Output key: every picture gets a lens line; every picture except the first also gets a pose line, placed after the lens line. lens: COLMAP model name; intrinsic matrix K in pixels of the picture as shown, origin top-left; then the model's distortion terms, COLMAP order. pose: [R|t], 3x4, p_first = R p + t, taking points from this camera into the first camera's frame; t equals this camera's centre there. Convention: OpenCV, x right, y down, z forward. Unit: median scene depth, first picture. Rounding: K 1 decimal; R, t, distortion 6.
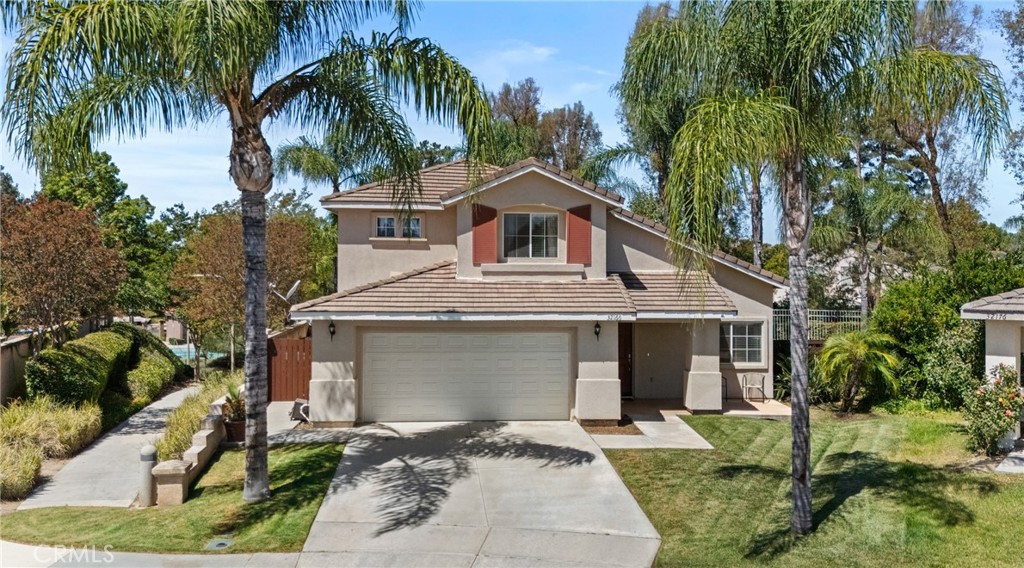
lens RADIAL K [[854.5, 0, 512.0], [0, 854.5, 284.0], [0, 0, 1]] dist [0.065677, -0.103173]
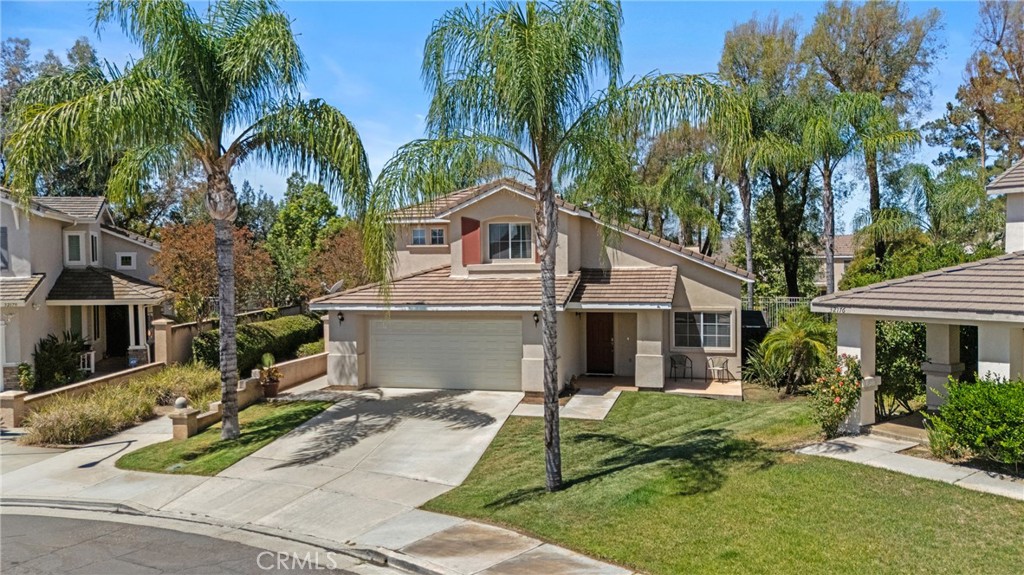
lens RADIAL K [[720.0, 0, 512.0], [0, 720.0, 287.5], [0, 0, 1]] dist [0.032355, -0.001599]
pose [[0.950725, -0.006287, -0.309973, 0.401149], [0.012606, 0.999751, 0.018387, -0.010191], [0.309780, -0.021388, 0.950568, 0.017606]]
